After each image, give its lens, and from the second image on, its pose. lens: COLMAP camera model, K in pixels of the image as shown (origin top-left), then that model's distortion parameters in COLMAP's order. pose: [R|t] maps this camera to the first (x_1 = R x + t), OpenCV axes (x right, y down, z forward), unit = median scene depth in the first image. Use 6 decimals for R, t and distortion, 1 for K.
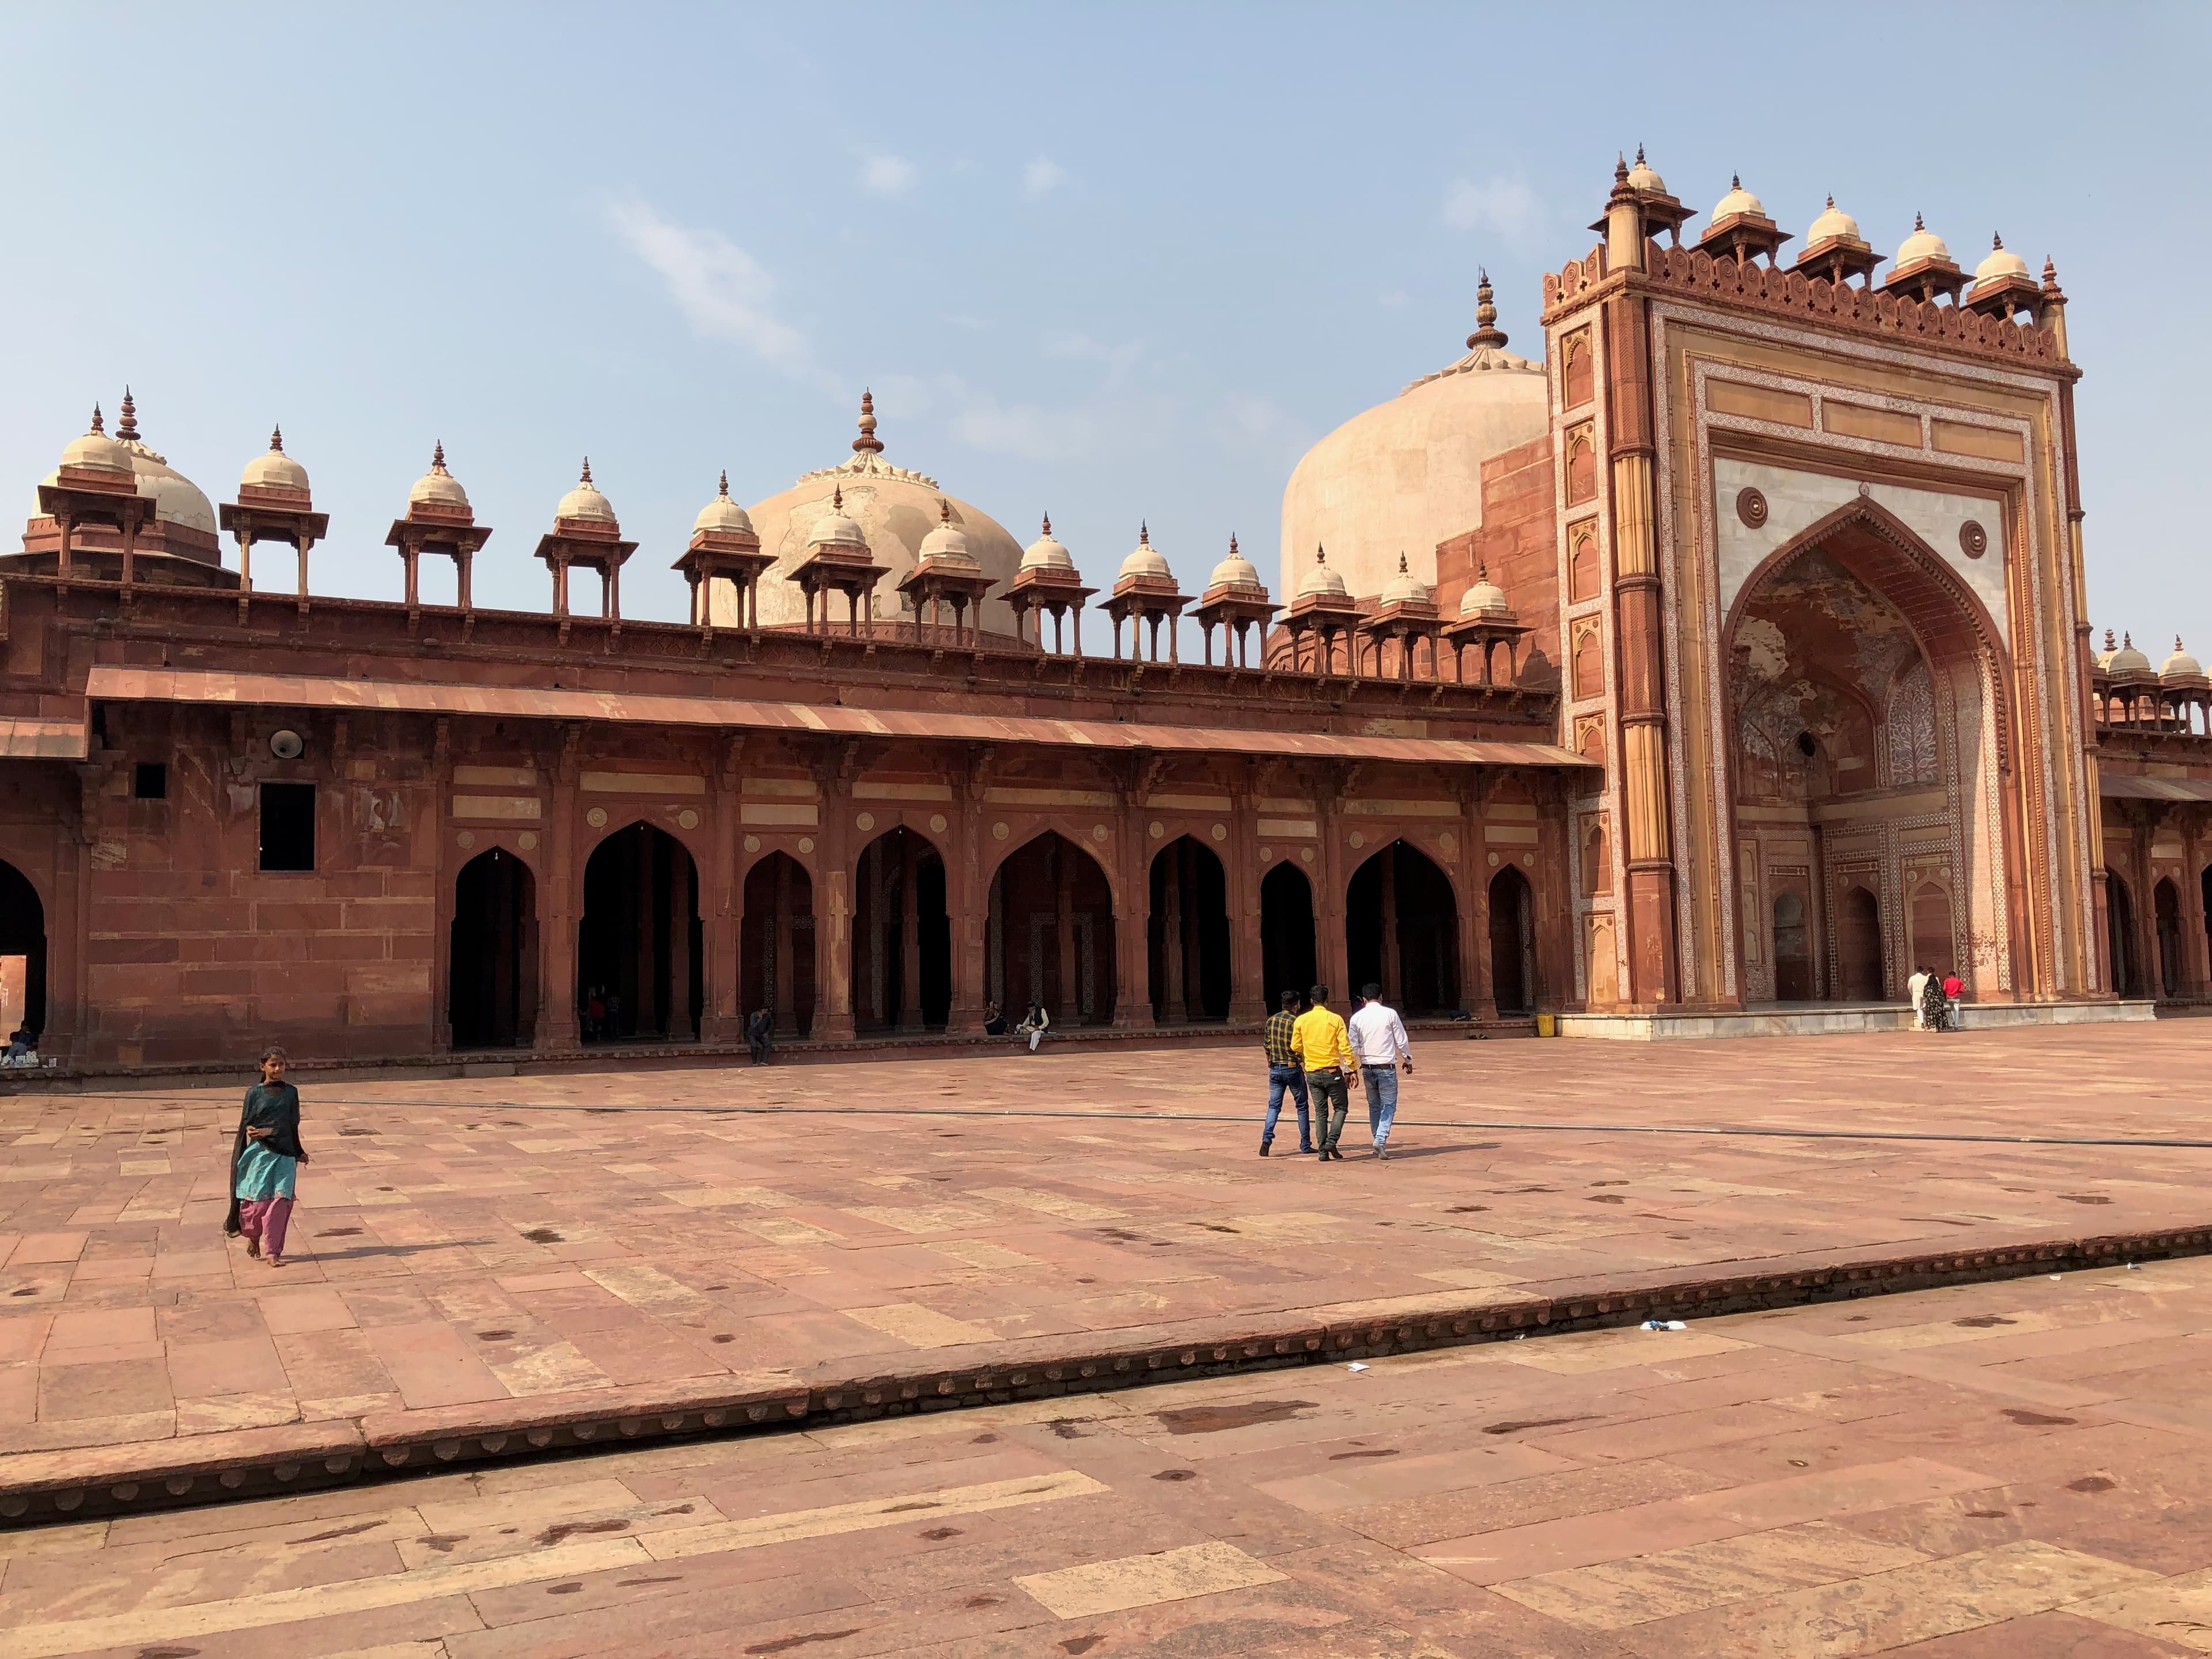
lens RADIAL K [[1802.7, 0, 1102.9], [0, 1802.7, 829.2], [0, 0, 1]] dist [0.010994, 0.007644]
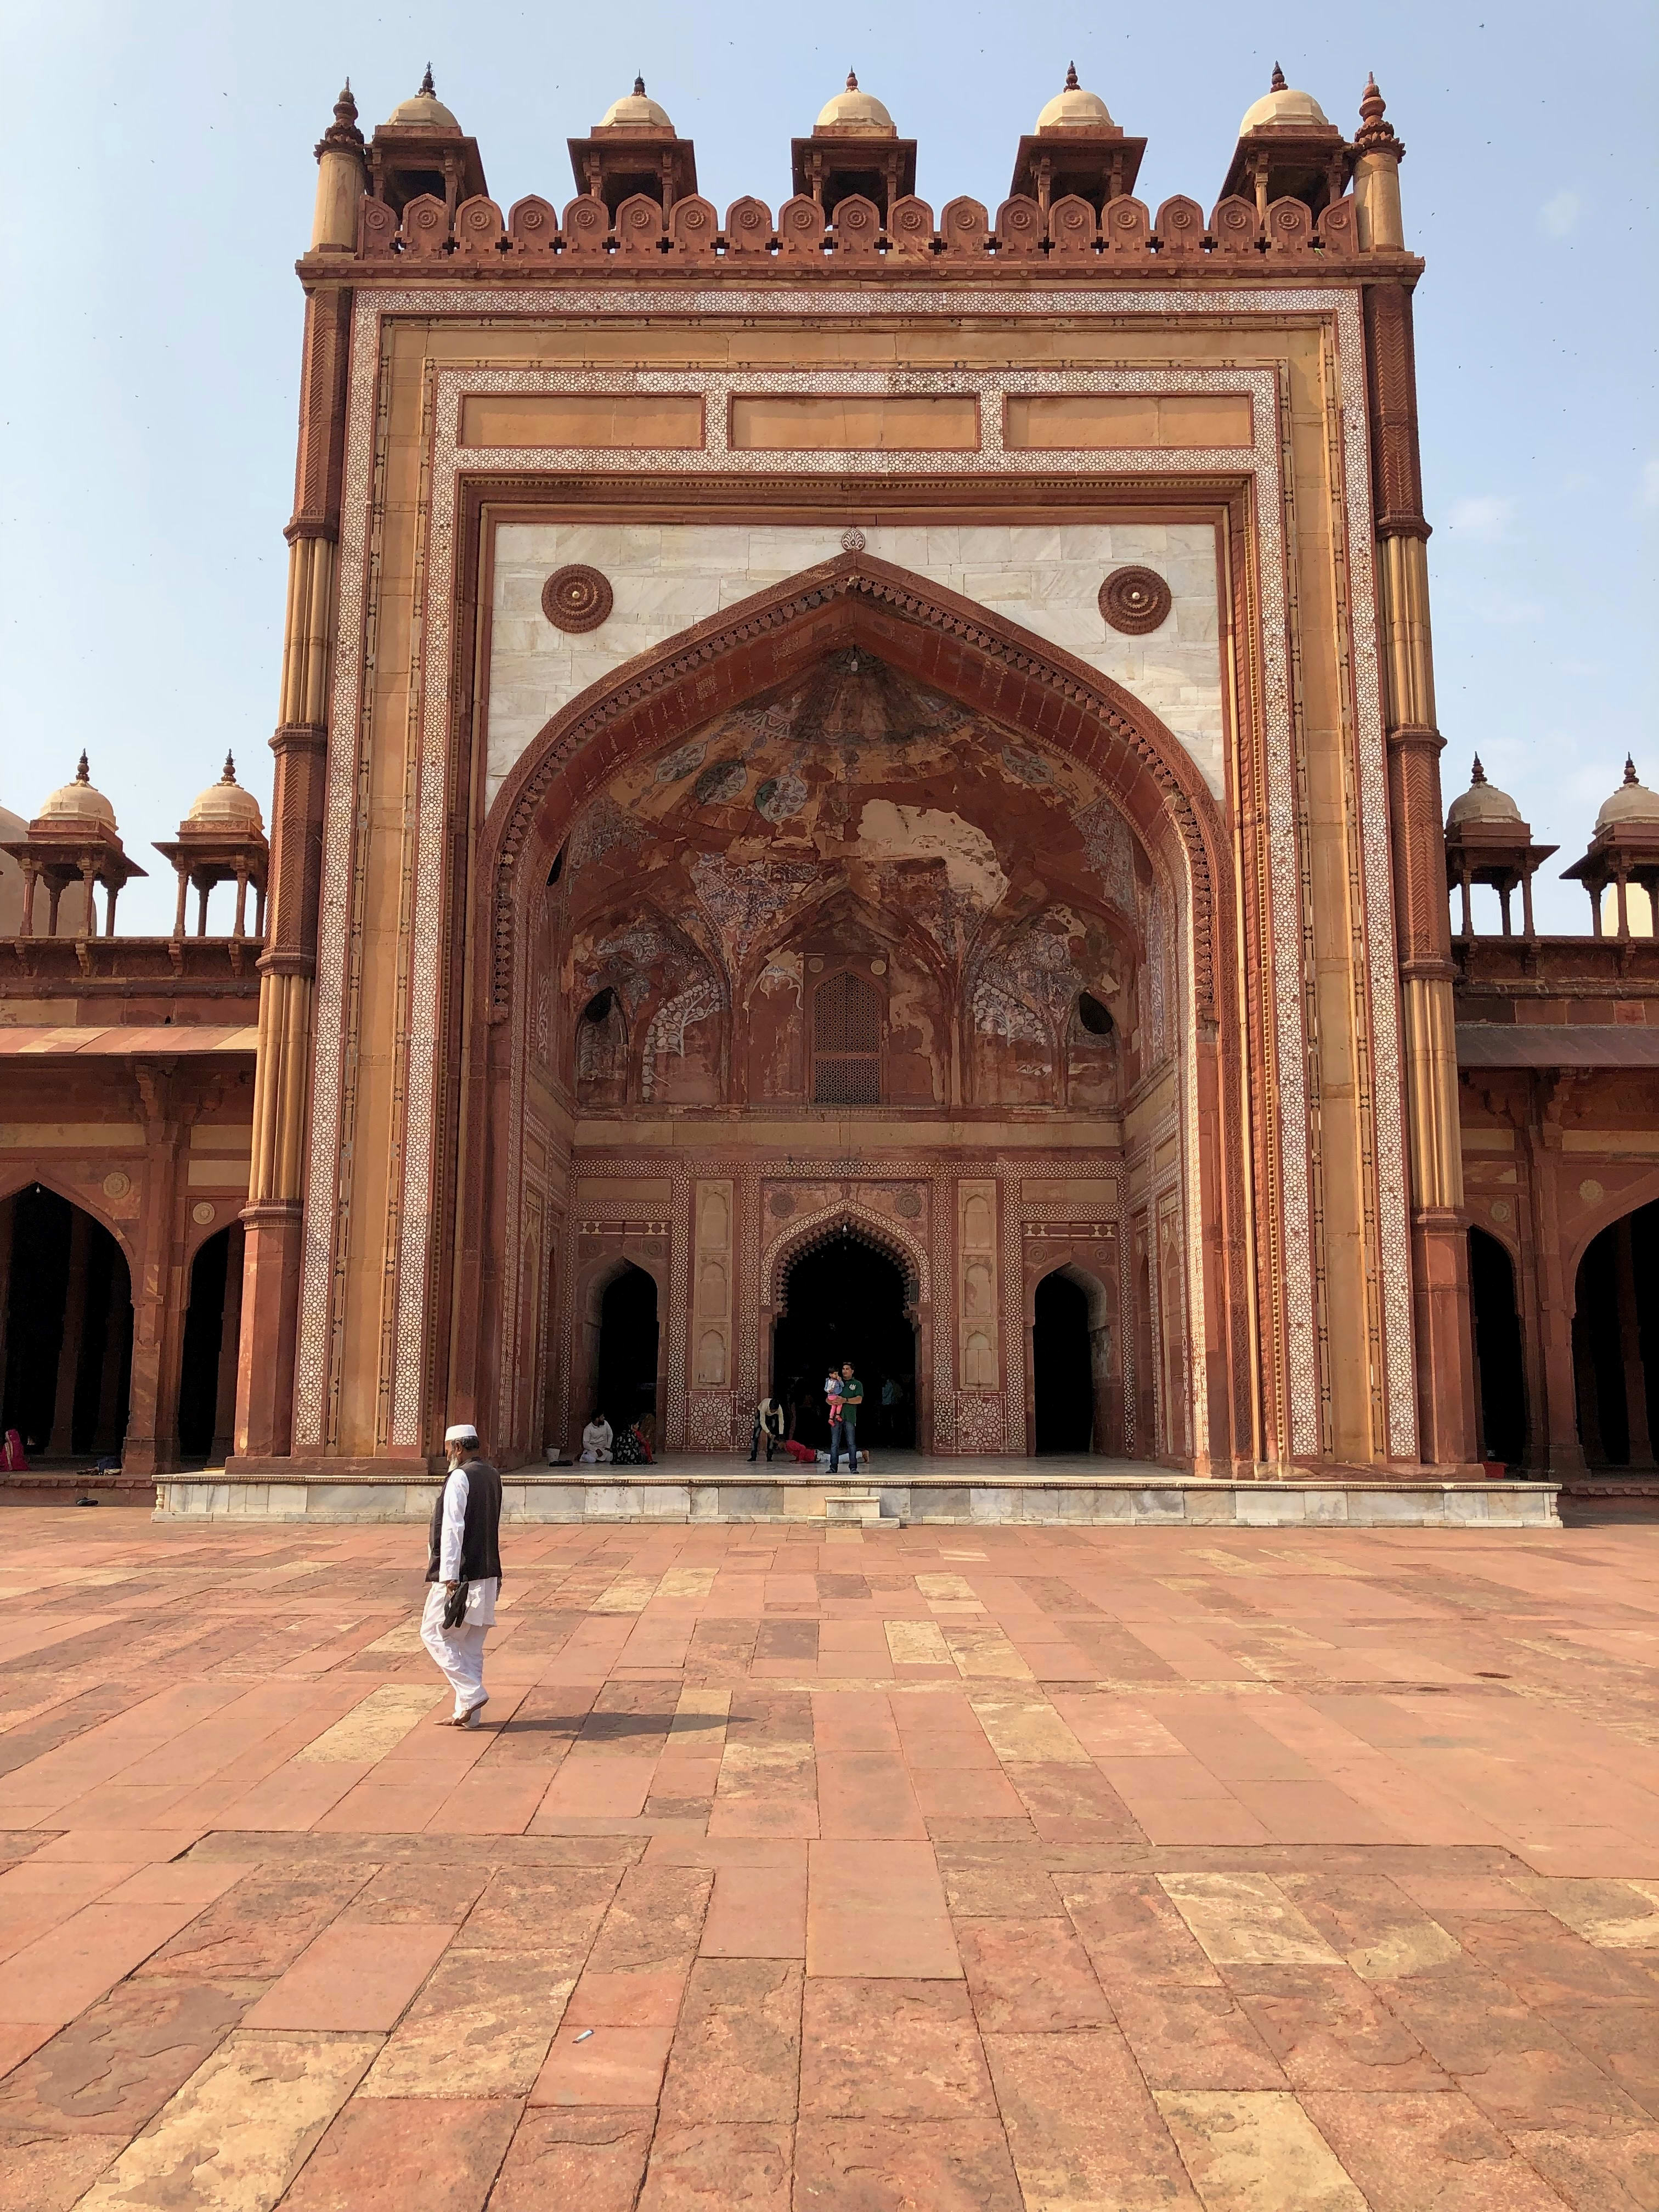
lens RADIAL K [[1725.9, 0, 835.3], [0, 1725.9, 1110.5], [0, 0, 1]] dist [0.005923, -0.000816]
pose [[0.889238, -0.052374, -0.454436, 0.630596], [0.018790, 0.996768, -0.078109, 0.029594], [0.457058, 0.060919, 0.887348, 0.515060]]
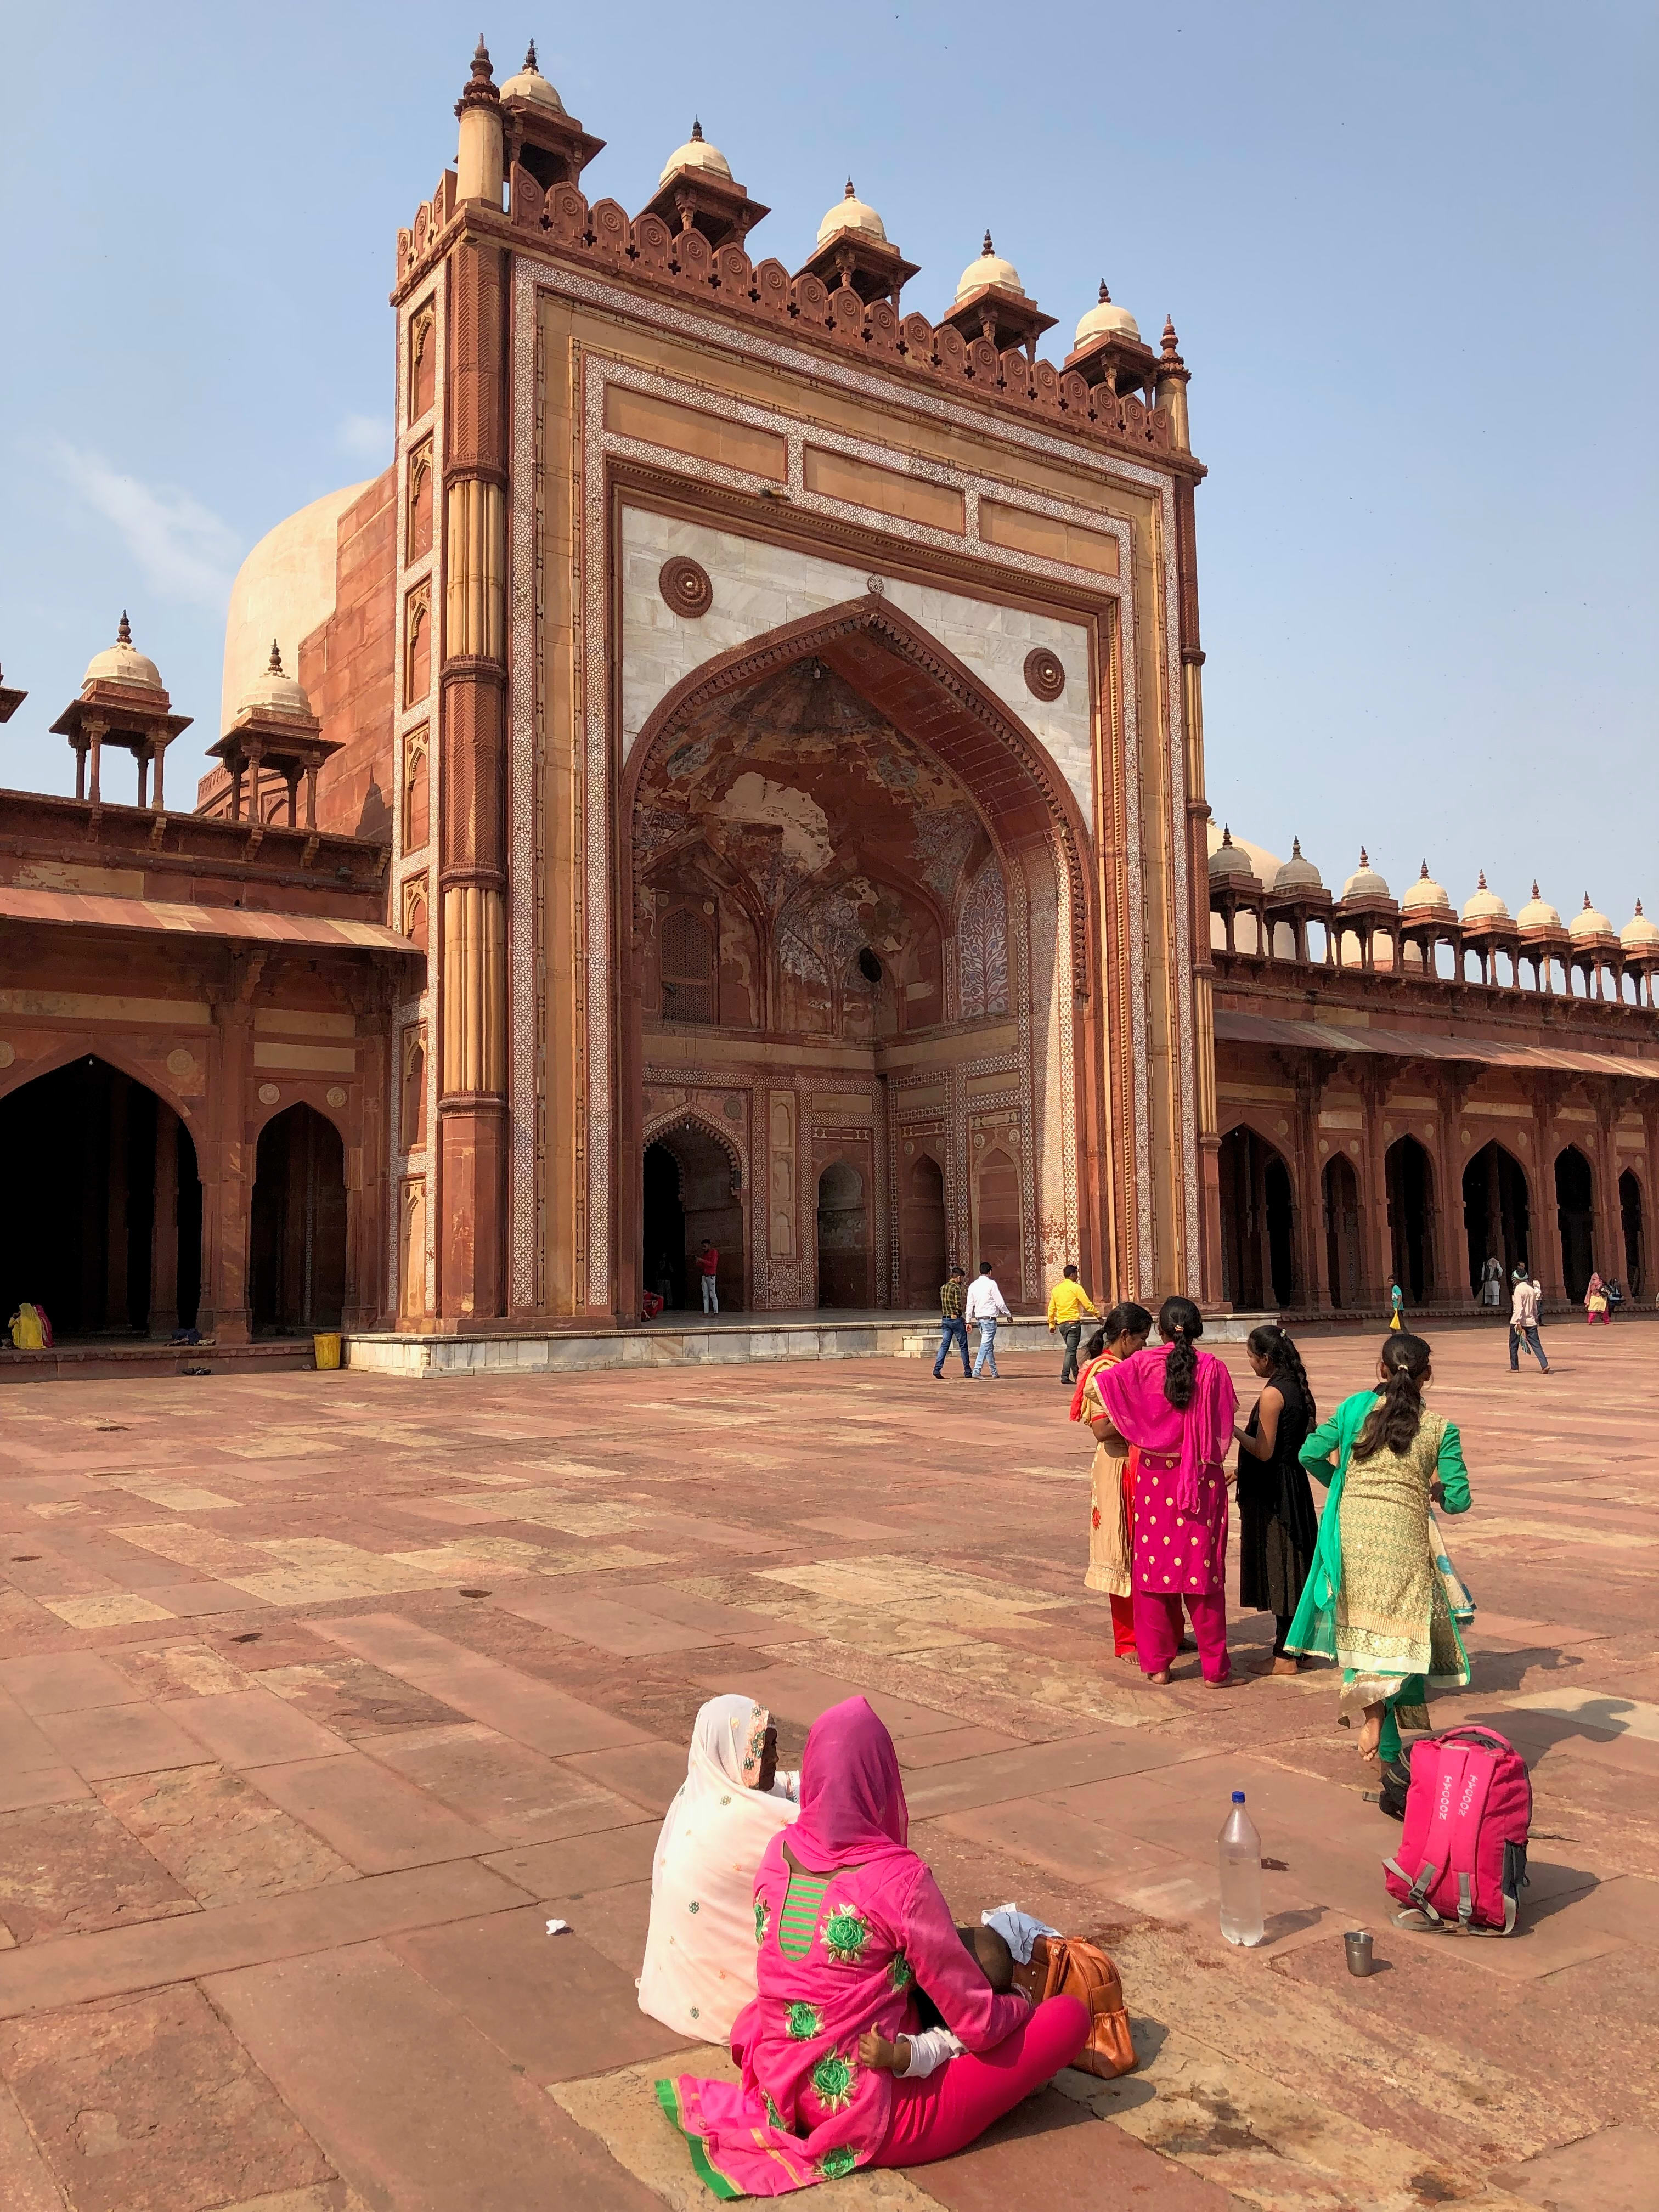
lens RADIAL K [[1746.8, 0, 771.2], [0, 1746.8, 1102.0], [0, 0, 1]] dist [0.063614, -0.164570]
pose [[0.993433, 0.019609, 0.112723, 0.298065], [-0.017901, 0.999709, -0.016145, 0.024336], [-0.113006, 0.014021, 0.993495, 0.318168]]
